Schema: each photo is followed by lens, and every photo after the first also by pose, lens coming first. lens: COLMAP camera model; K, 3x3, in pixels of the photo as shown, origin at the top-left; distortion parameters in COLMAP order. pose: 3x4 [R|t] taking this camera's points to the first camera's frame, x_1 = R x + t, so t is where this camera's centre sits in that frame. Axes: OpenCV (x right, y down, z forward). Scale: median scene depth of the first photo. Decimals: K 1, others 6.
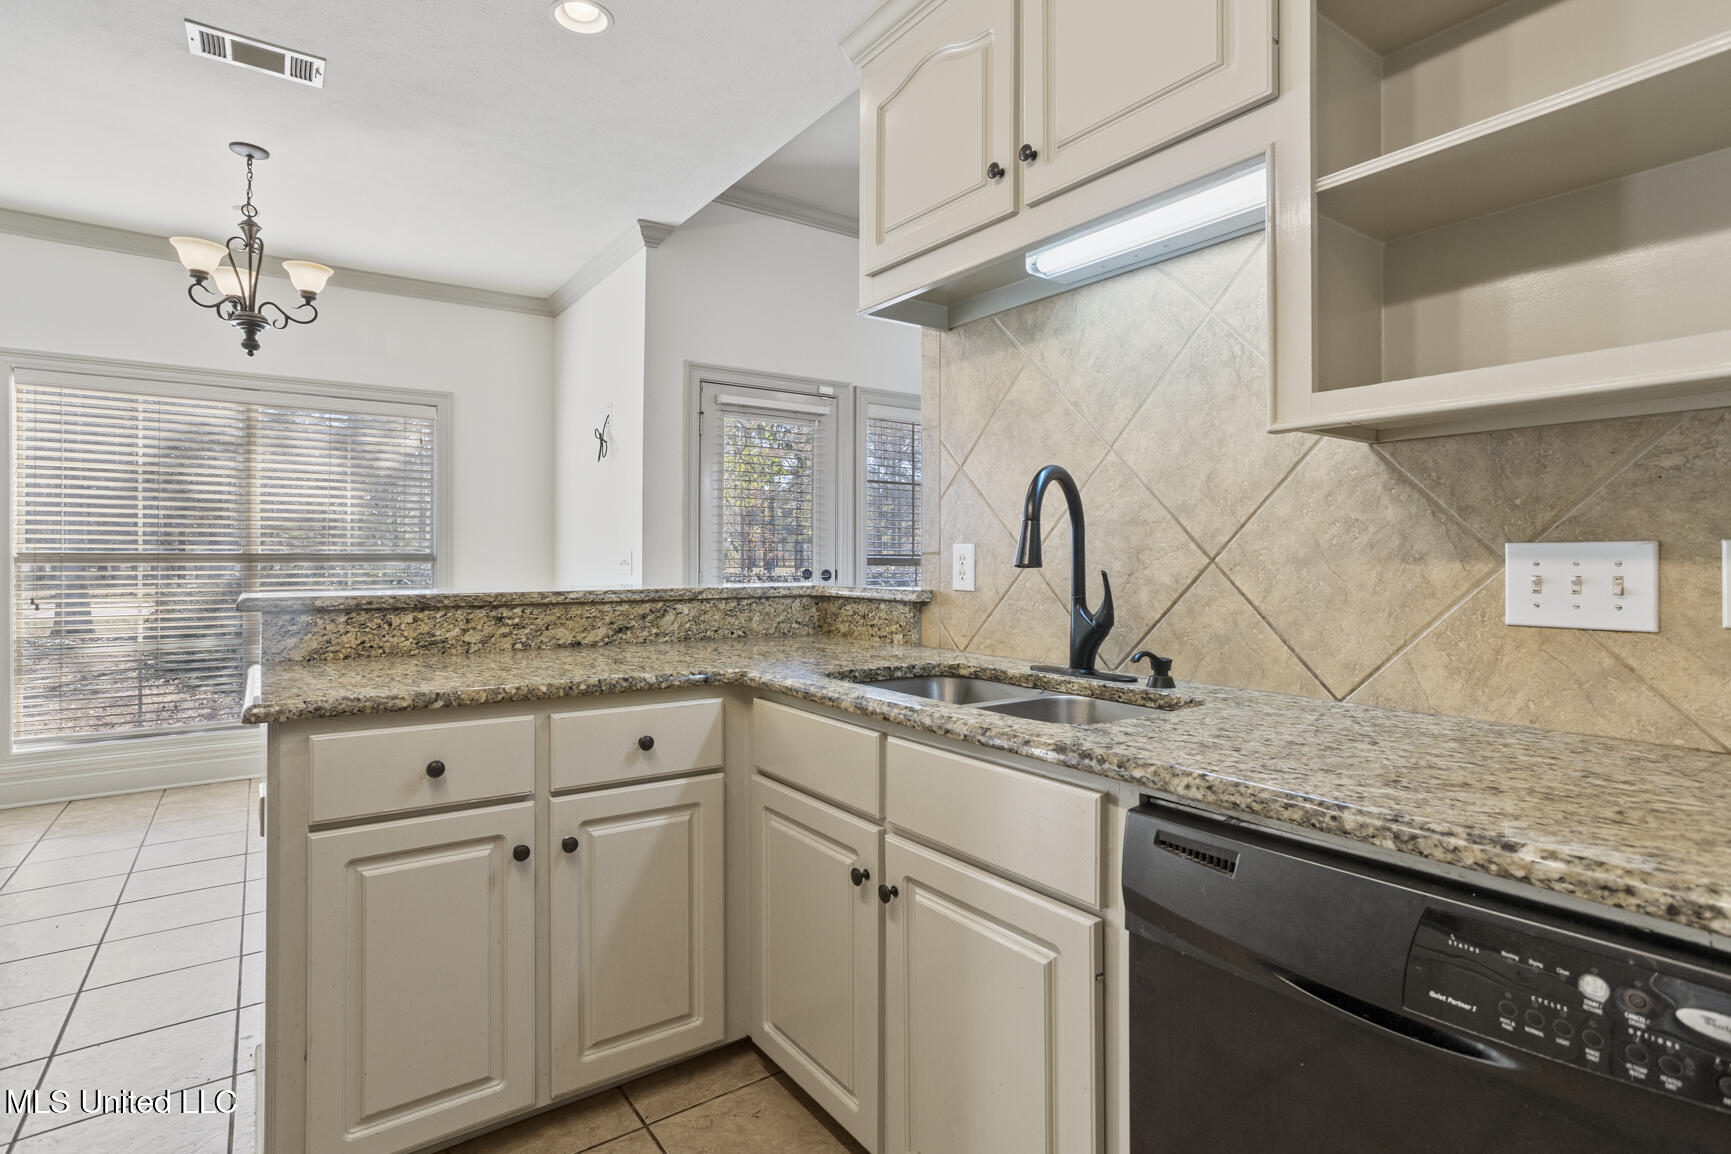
lens RADIAL K [[855.3, 0, 861.1], [0, 855.3, 559.3], [0, 0, 1]] dist [-0.028779, 0.015183]
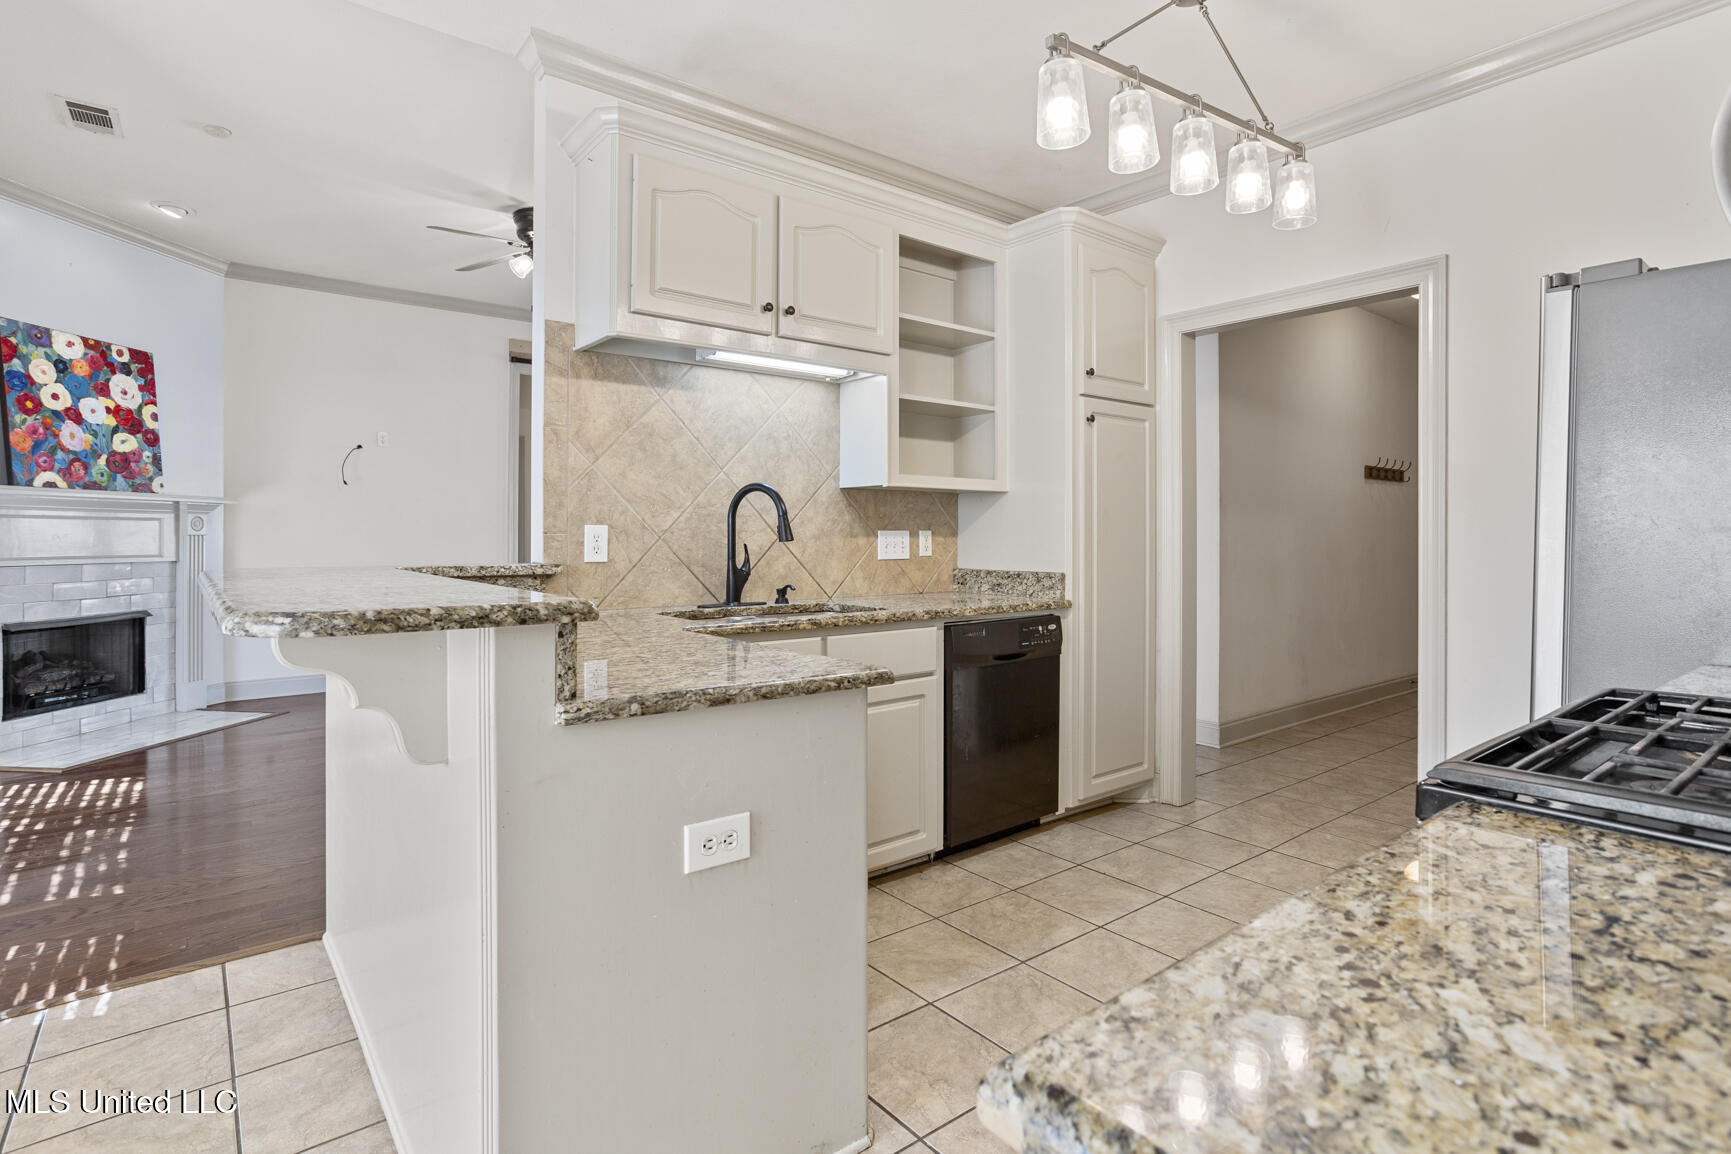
lens RADIAL K [[855.3, 0, 856.9], [0, 855.3, 529.5], [0, 0, 1]] dist [-0.028779, 0.015183]
pose [[-0.045436, 0.004158, 0.998959, -1.211304], [0.001750, 0.999990, -0.004082, -0.006354], [-0.998966, 0.001562, -0.045442, 0.707842]]
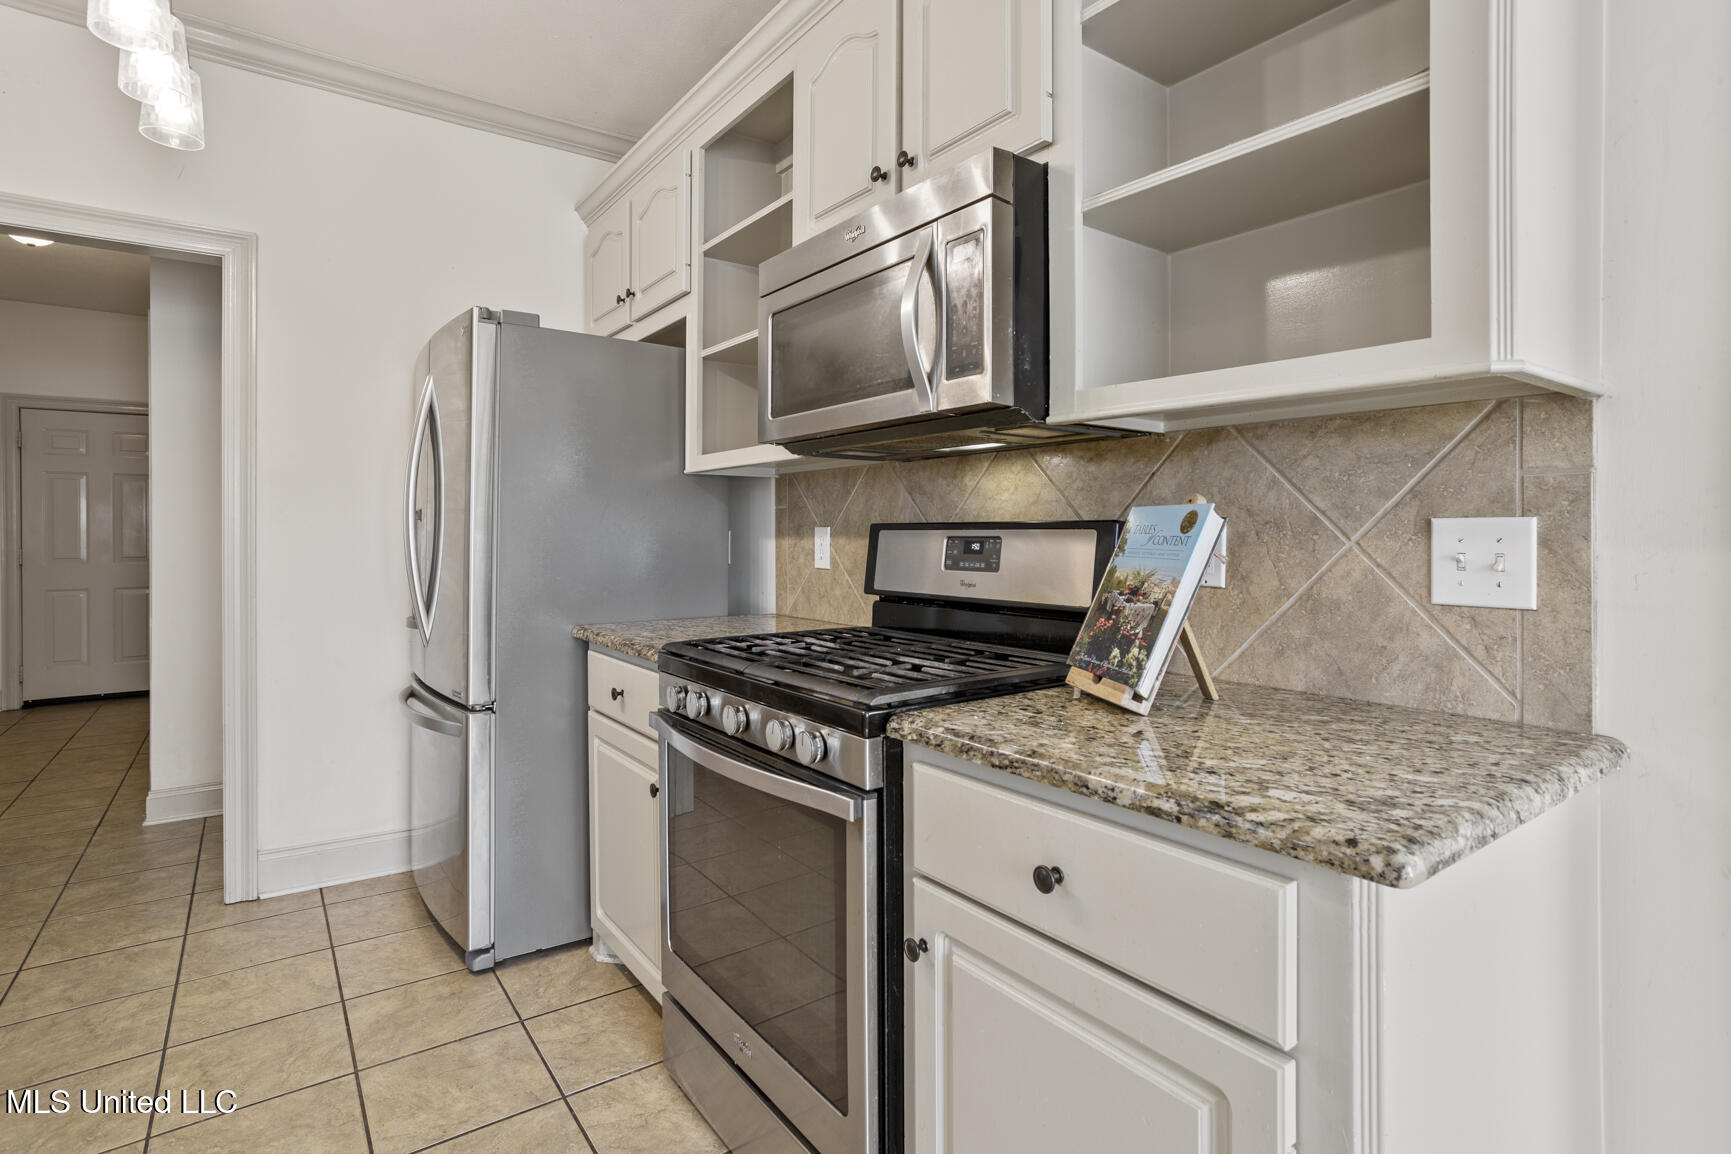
lens RADIAL K [[855.3, 0, 861.7], [0, 855.3, 536.0], [0, 0, 1]] dist [-0.028779, 0.015183]
pose [[-0.999960, -0.000804, -0.008915, -0.810912], [-0.000871, 0.999971, 0.007566, -0.005736], [0.008908, 0.007573, -0.999932, 0.983404]]
